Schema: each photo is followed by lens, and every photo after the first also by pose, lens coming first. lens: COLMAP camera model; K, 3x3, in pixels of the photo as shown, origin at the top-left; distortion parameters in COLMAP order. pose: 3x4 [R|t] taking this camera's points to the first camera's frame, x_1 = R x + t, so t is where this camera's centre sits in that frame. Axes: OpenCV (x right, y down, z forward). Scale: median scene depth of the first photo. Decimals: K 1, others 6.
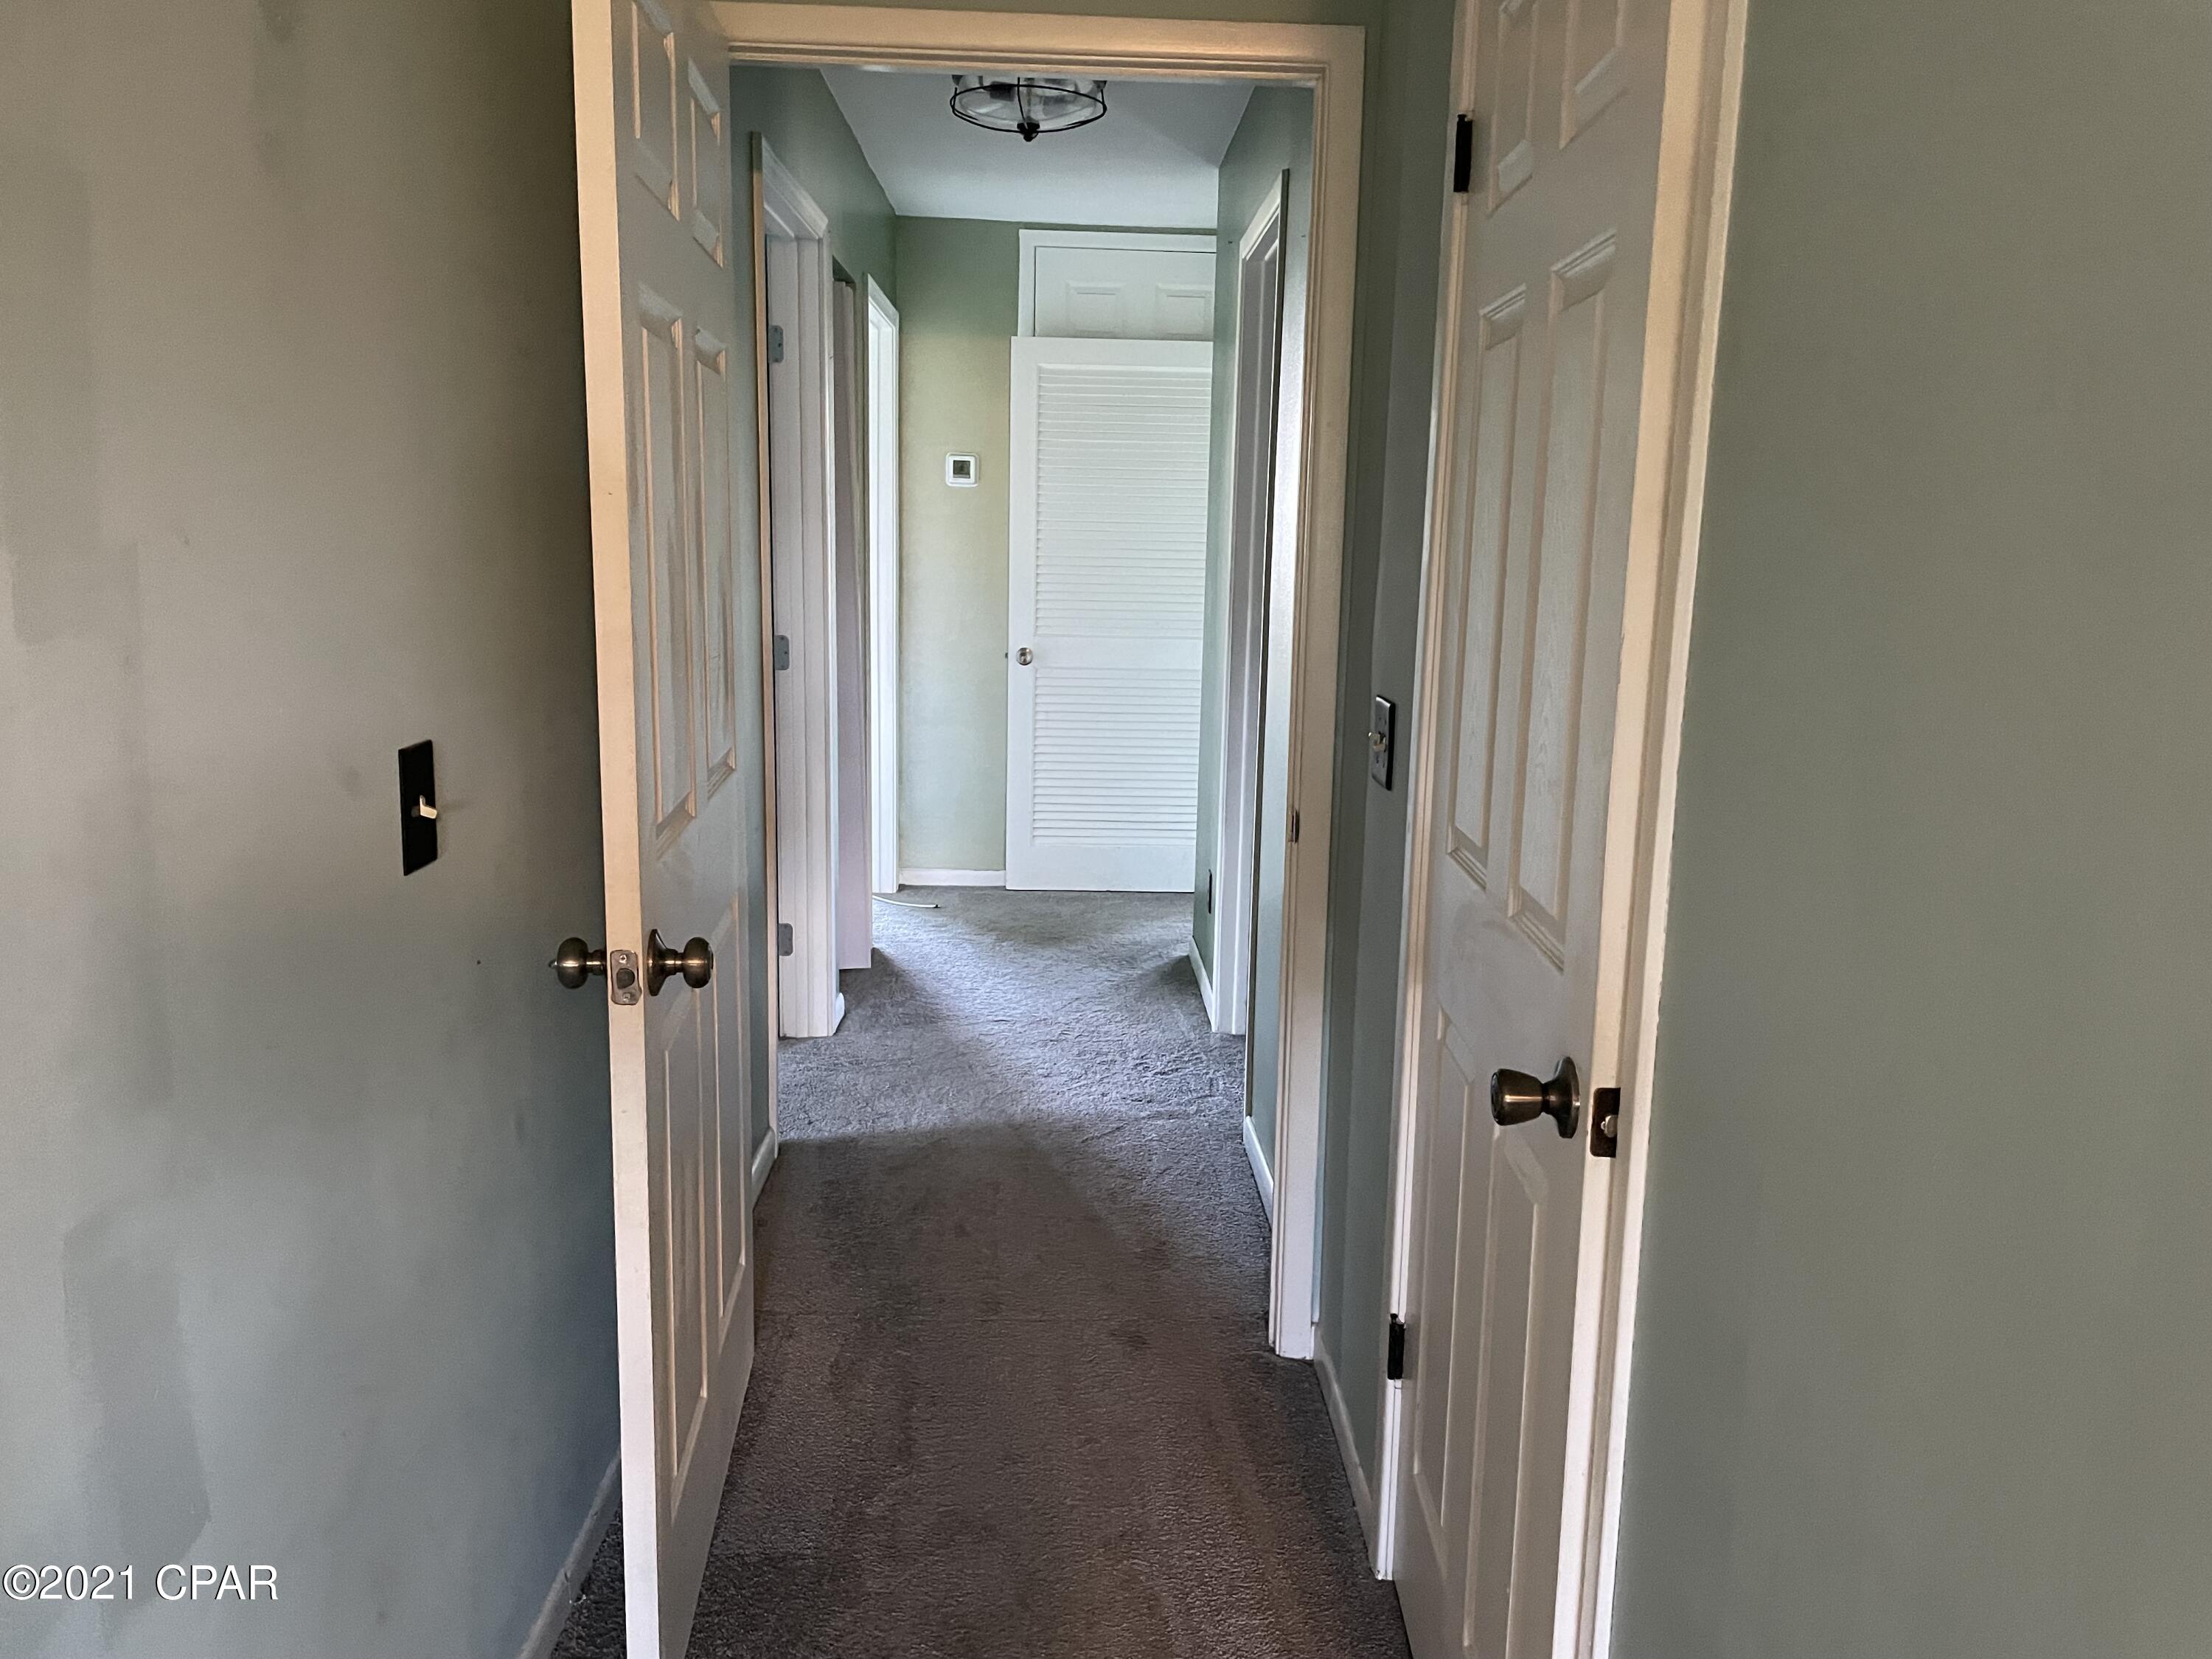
lens RADIAL K [[1679.6, 0, 1102.9], [0, 1679.6, 838.5], [0, 0, 1]] dist [0.084179, -0.001058]
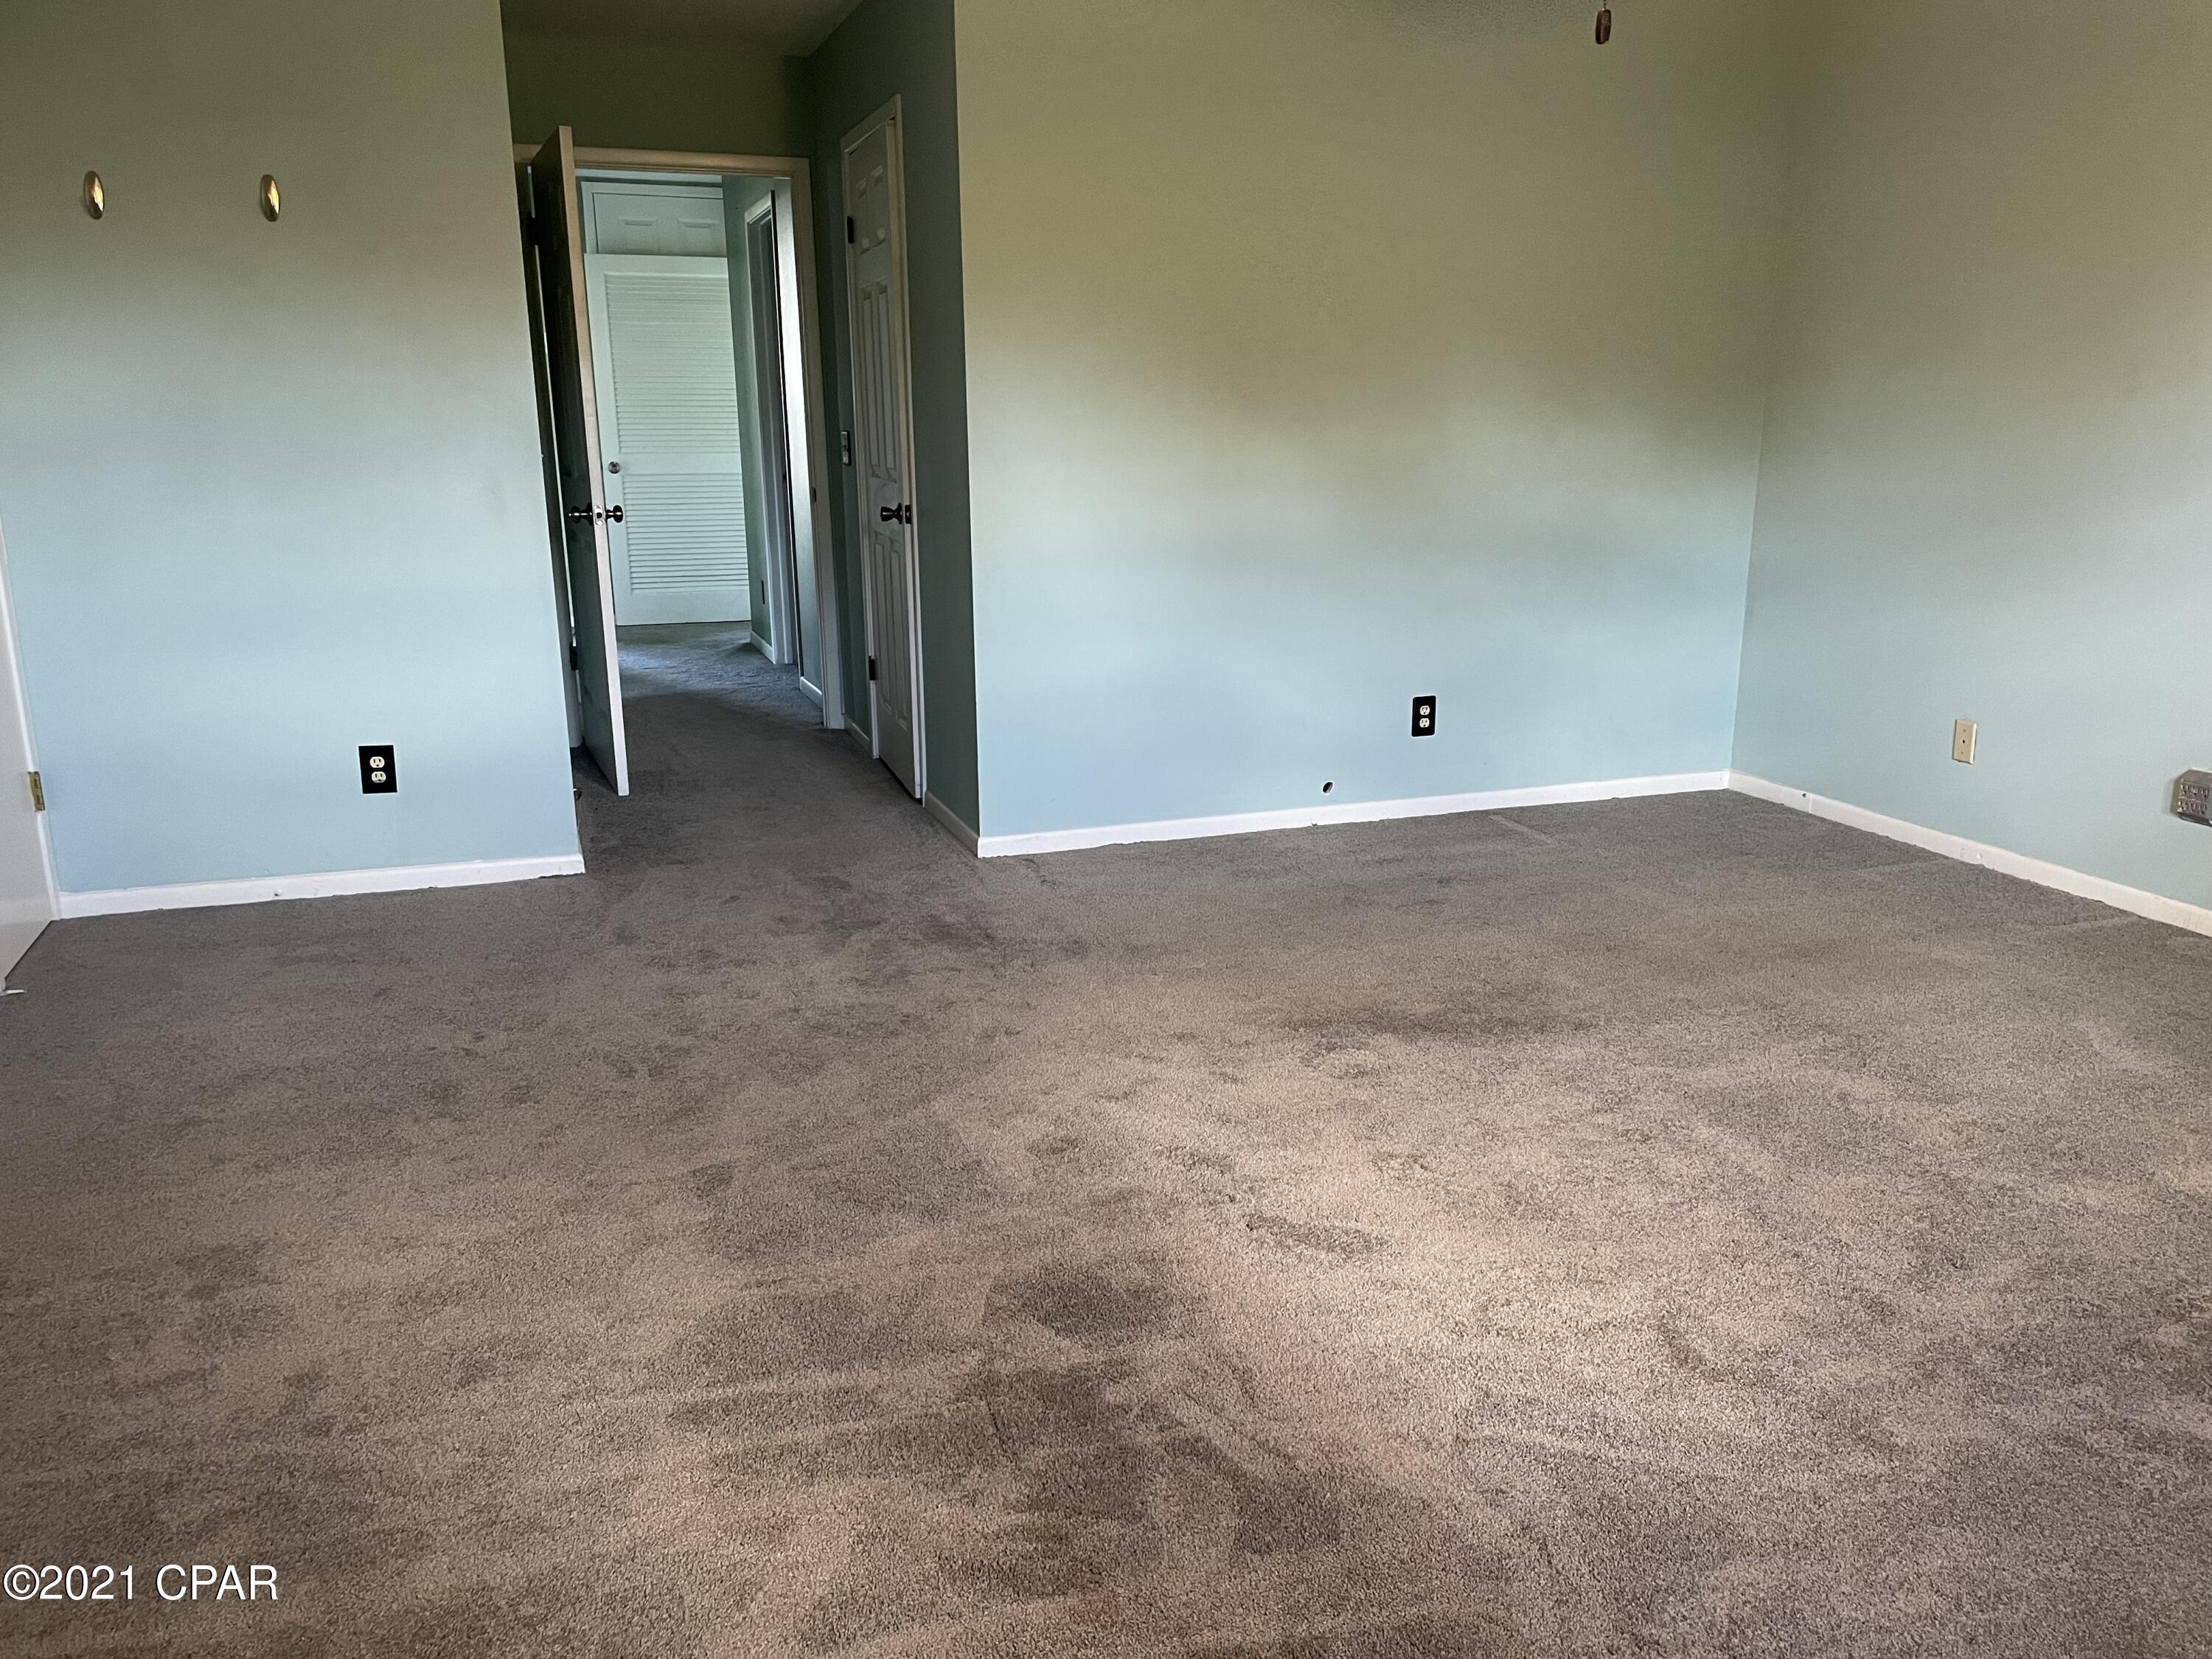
lens RADIAL K [[1679.6, 0, 1123.5], [0, 1679.6, 831.2], [0, 0, 1]] dist [0.084179, -0.001058]
pose [[0.950257, -0.101788, 0.294365, -0.232027], [0.081347, 0.993397, 0.080902, 0.321125], [-0.300656, -0.052932, 0.952263, -1.491683]]
